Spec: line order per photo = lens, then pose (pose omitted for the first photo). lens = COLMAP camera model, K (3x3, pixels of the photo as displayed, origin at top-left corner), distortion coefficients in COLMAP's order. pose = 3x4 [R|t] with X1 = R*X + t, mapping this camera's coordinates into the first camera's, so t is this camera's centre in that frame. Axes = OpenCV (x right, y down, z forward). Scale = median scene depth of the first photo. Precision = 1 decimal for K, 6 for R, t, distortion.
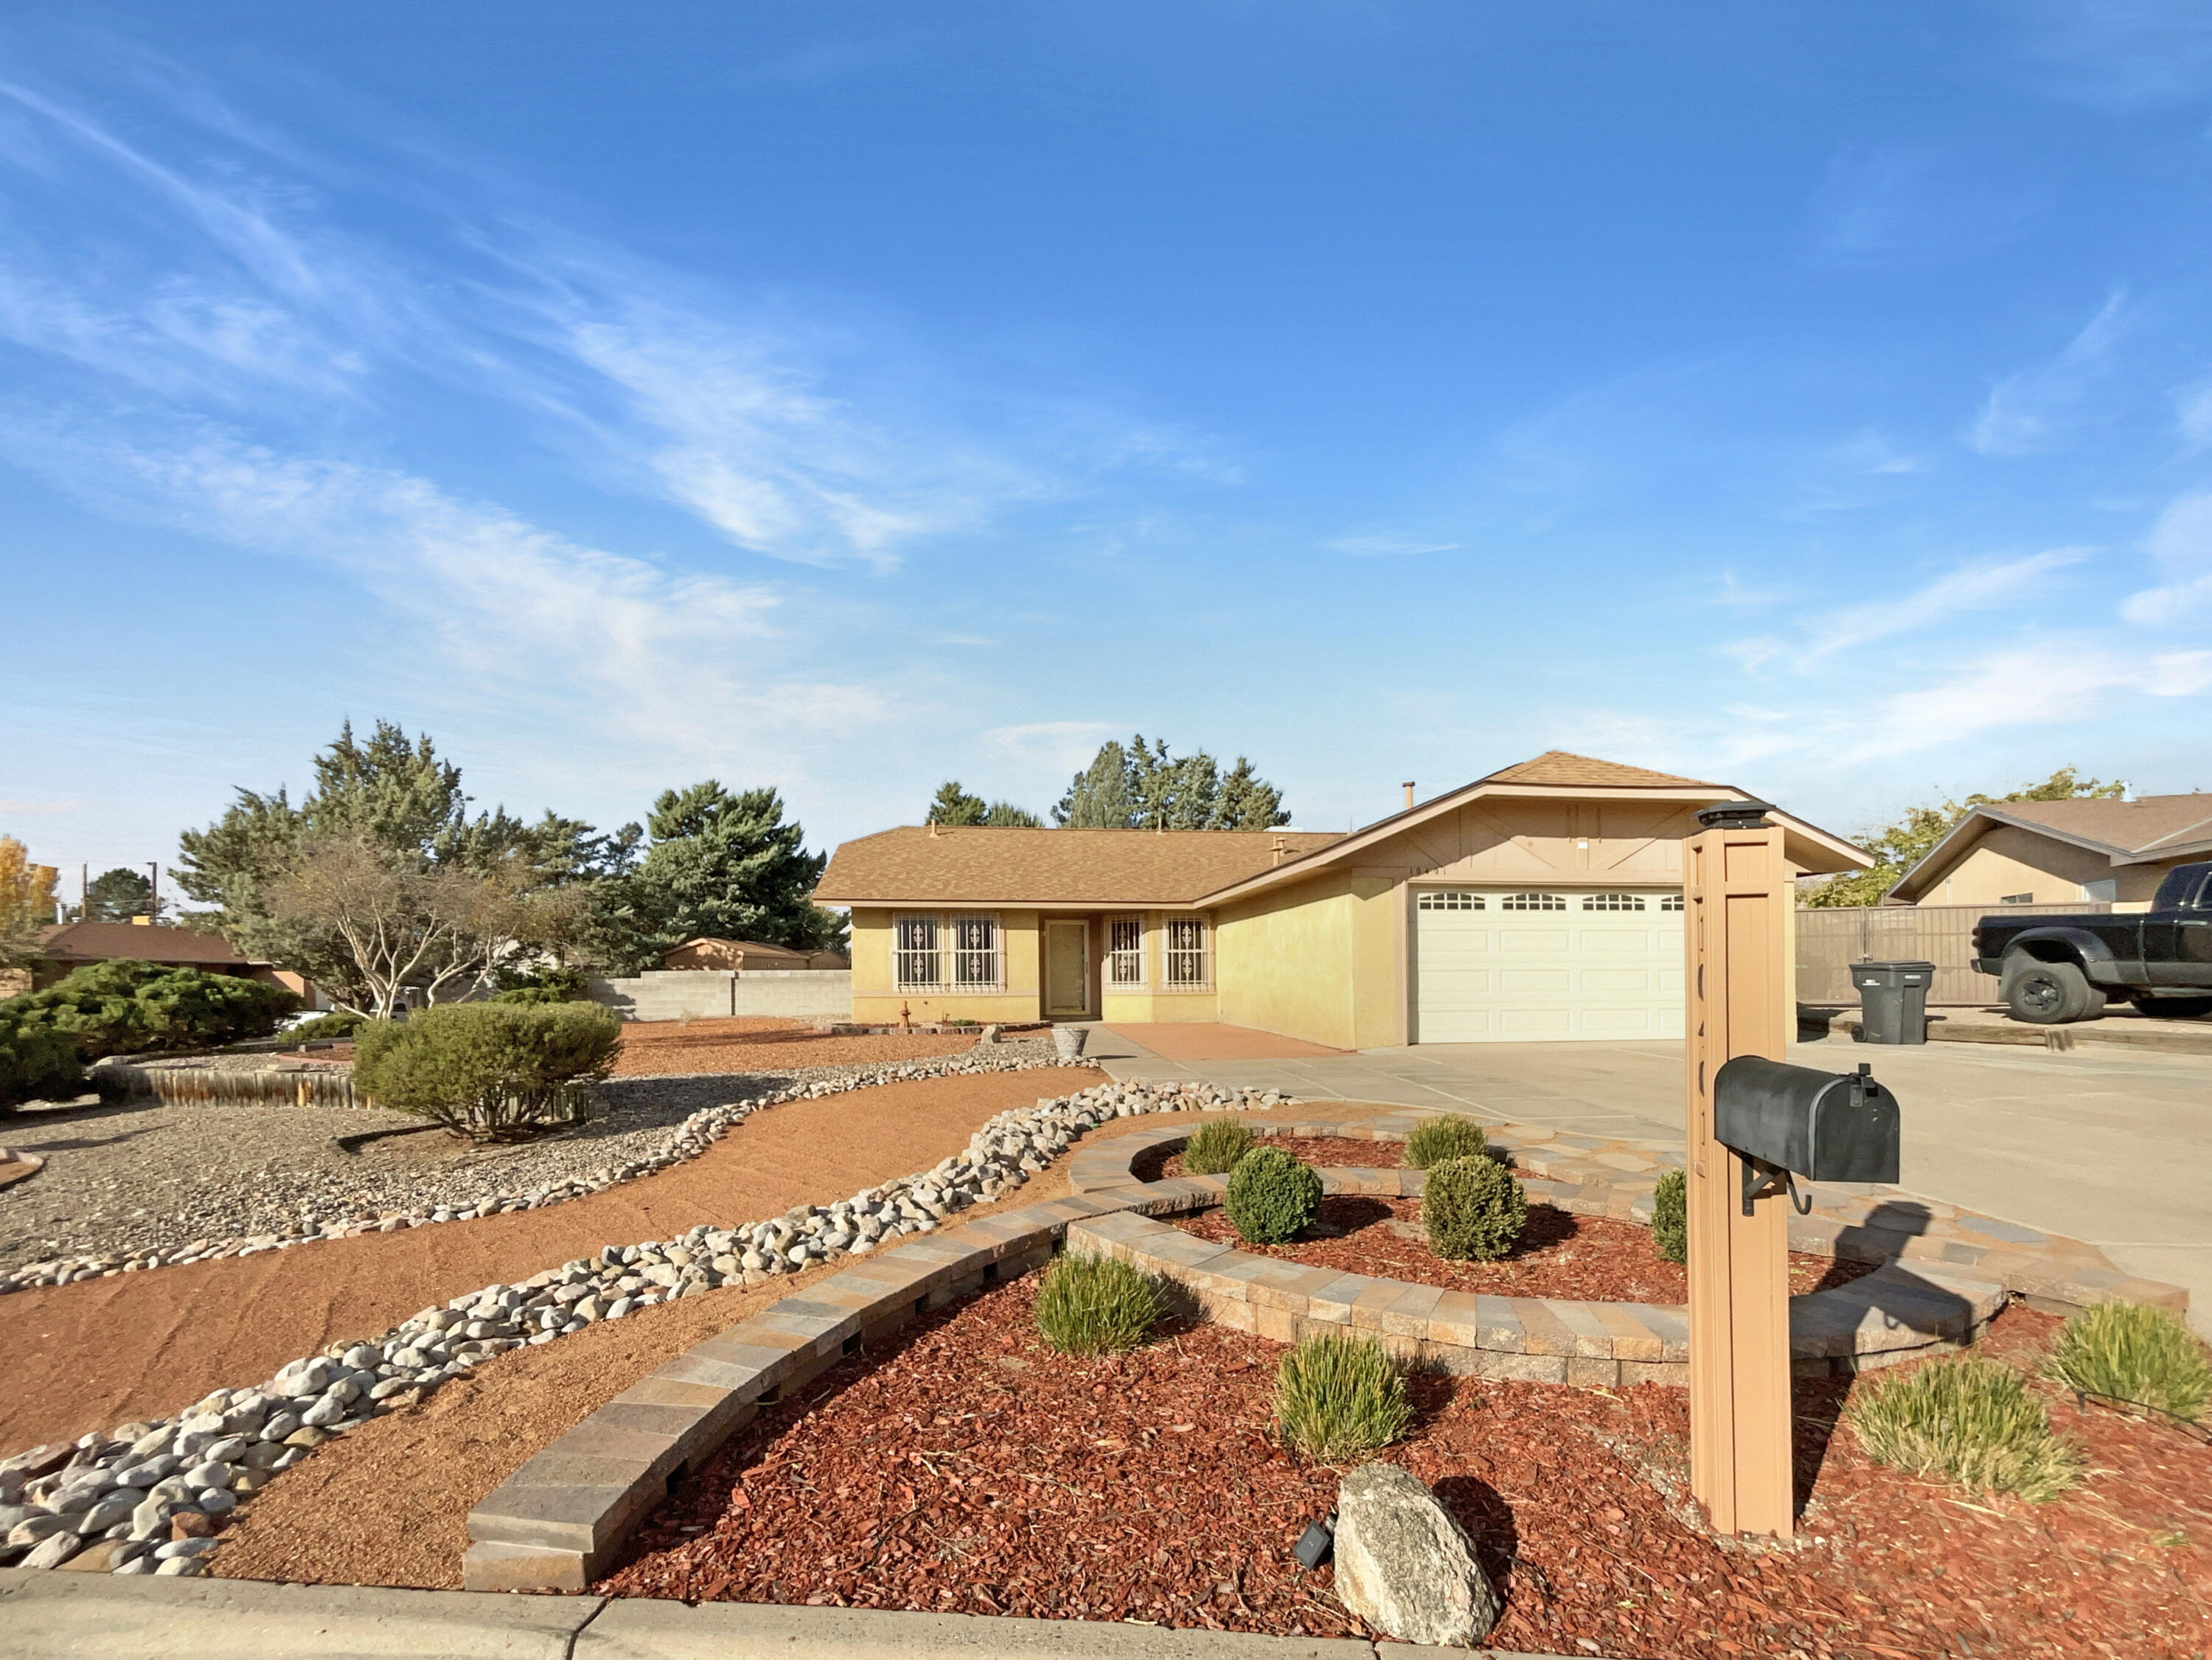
lens RADIAL K [[982.8, 0, 1150.0], [0, 982.8, 843.9], [0, 0, 1]] dist [-0.000769, 0.026562]
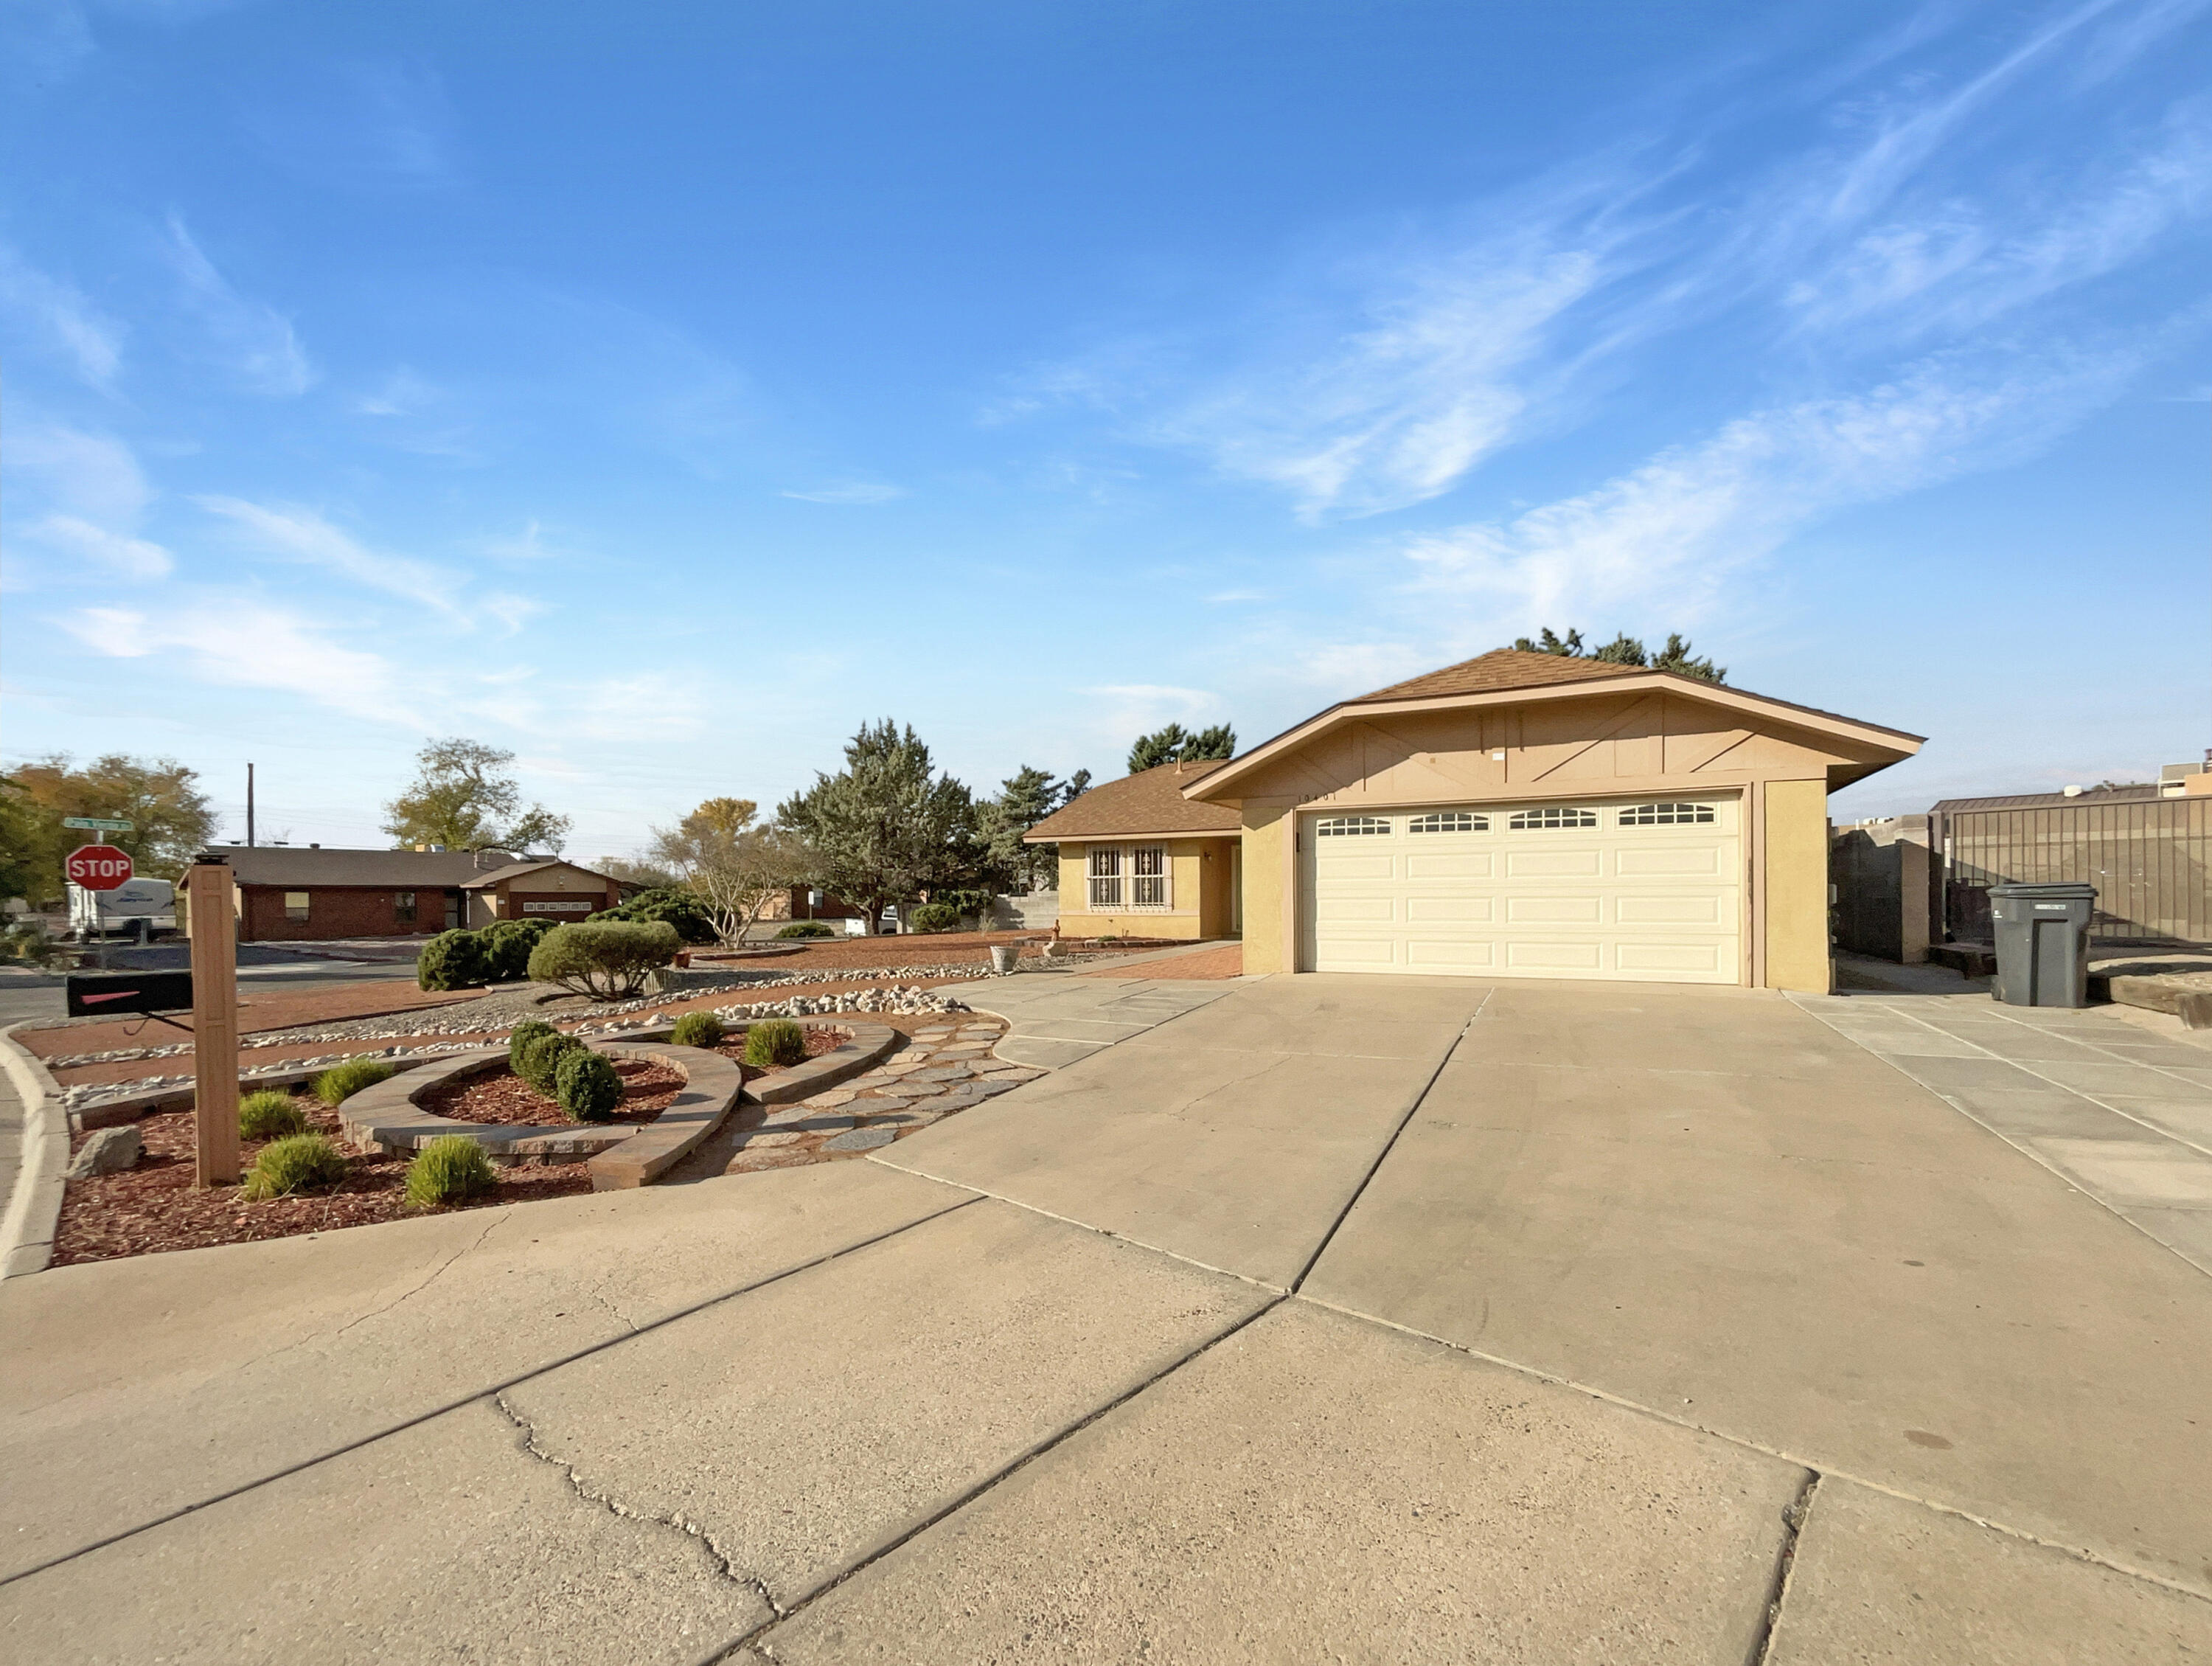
lens RADIAL K [[982.8, 0, 1150.0], [0, 982.8, 846.9], [0, 0, 1]] dist [-0.000769, 0.026562]
pose [[0.823858, -0.030110, -0.565996, 0.476656], [0.082721, 0.994283, 0.067514, -0.002499], [0.560727, -0.102441, 0.821639, 0.060354]]
